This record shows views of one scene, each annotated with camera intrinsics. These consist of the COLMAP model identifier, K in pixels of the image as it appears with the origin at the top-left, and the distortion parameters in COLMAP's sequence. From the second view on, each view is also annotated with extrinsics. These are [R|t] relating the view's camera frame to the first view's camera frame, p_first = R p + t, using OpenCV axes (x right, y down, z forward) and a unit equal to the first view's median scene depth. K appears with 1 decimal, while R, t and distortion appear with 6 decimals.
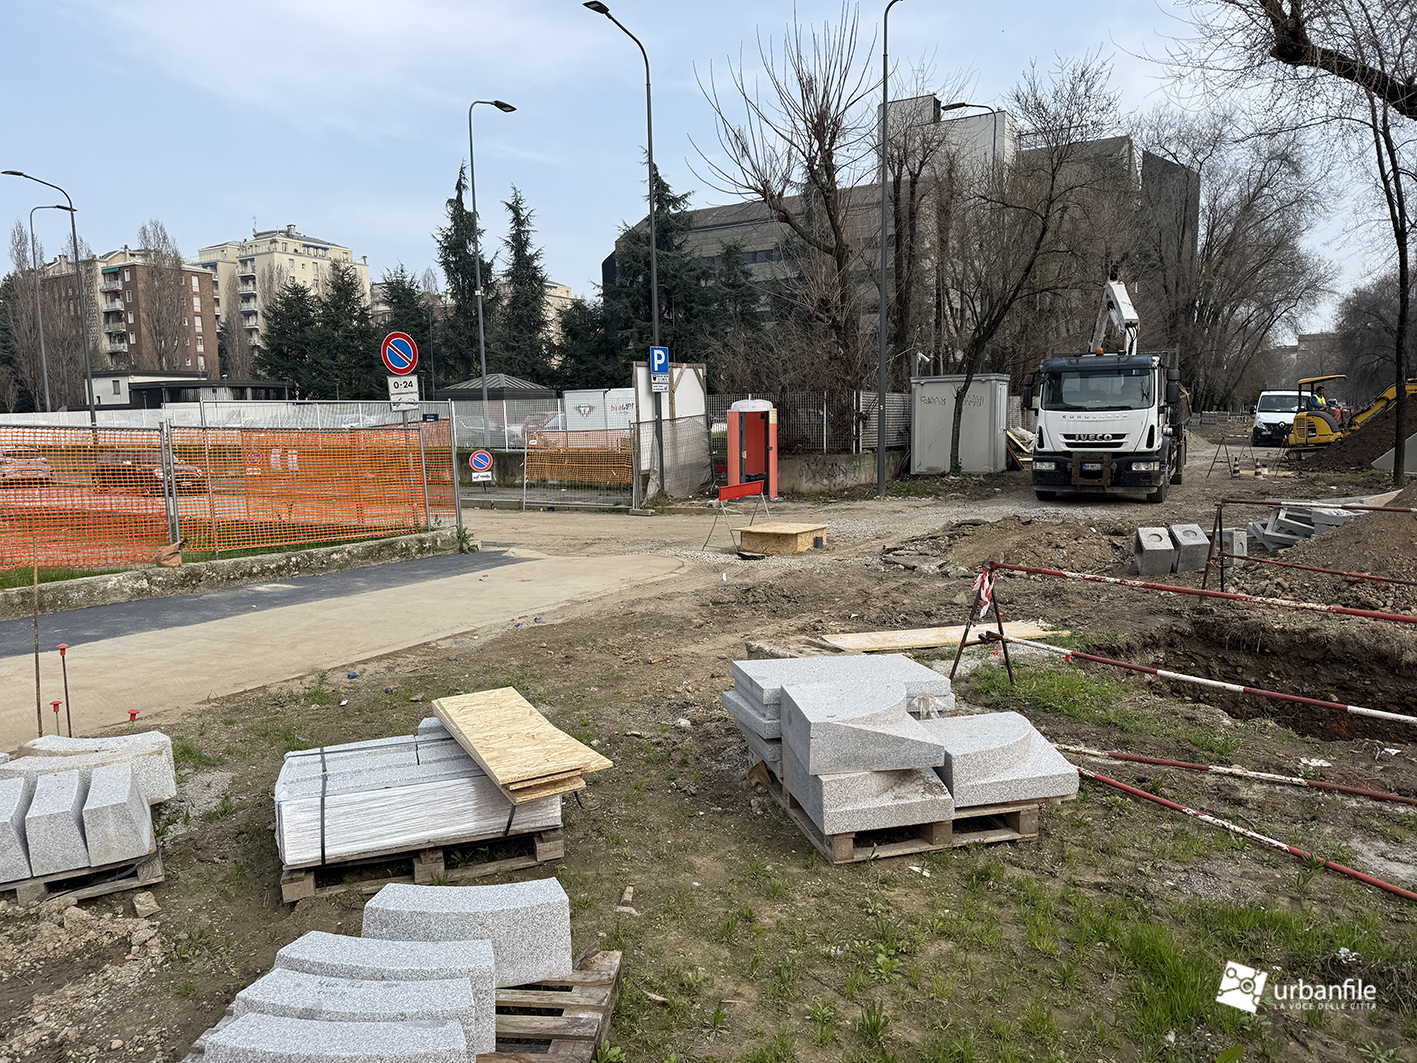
lens RADIAL K [[978.7, 0, 711.2], [0, 978.7, 576.0], [0, 0, 1]] dist [0.093963, -0.110489]
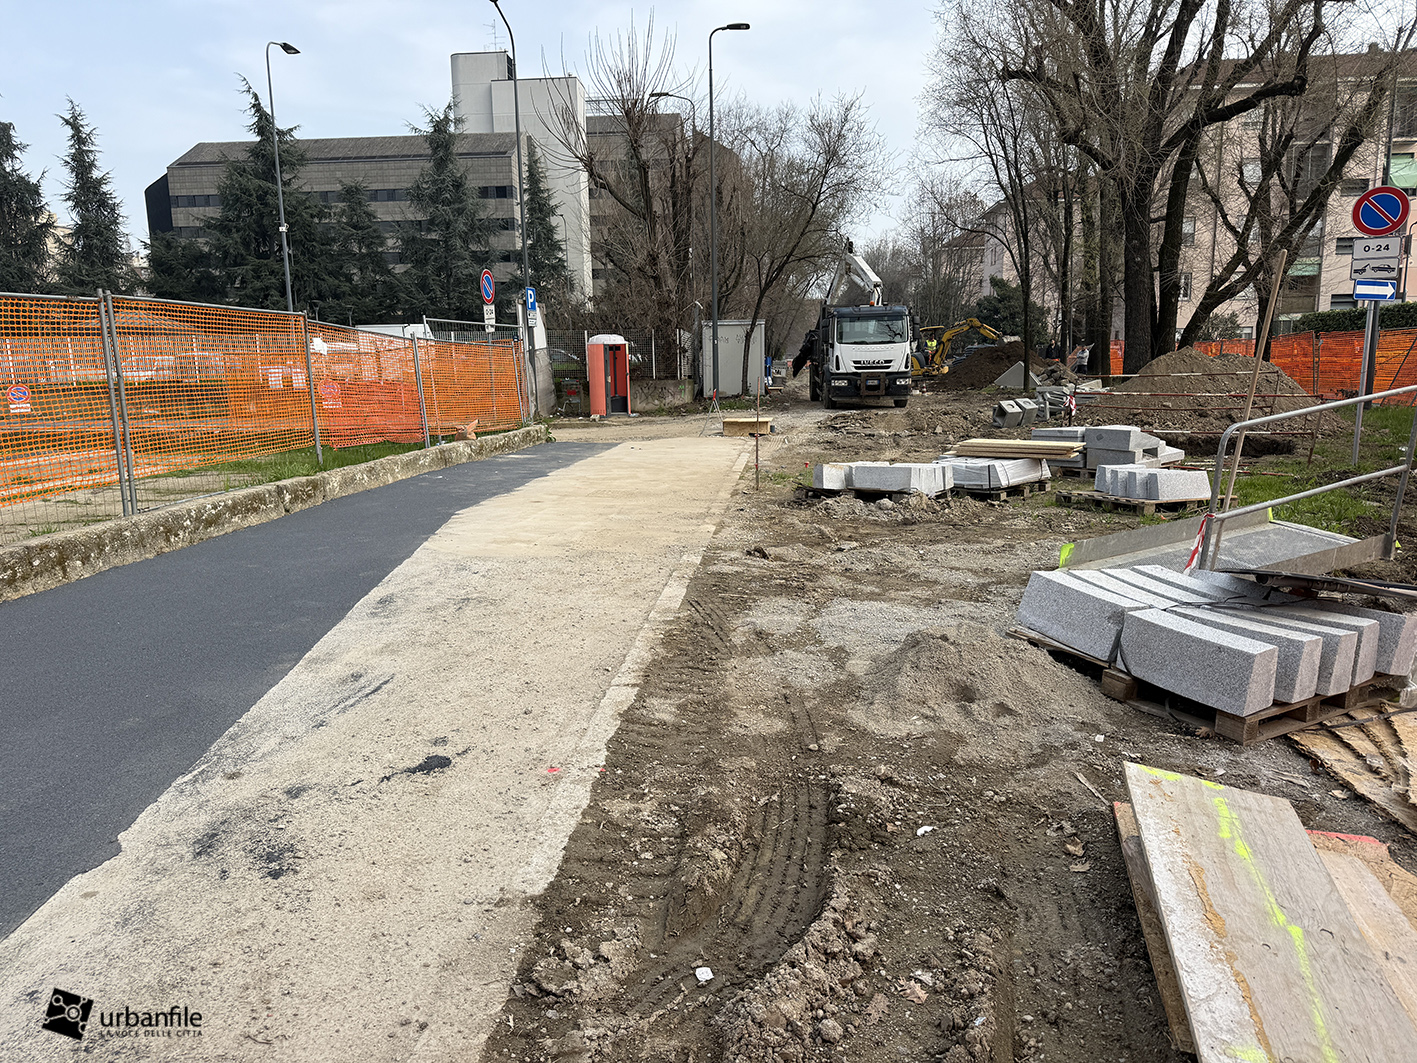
lens RADIAL K [[978.7, 0, 711.2], [0, 978.7, 576.0], [0, 0, 1]] dist [0.093963, -0.110489]
pose [[0.898031, -0.092373, 0.430125, -0.387375], [0.073144, 0.995450, 0.061069, 0.054876], [-0.433809, -0.023381, 0.900702, -0.174307]]
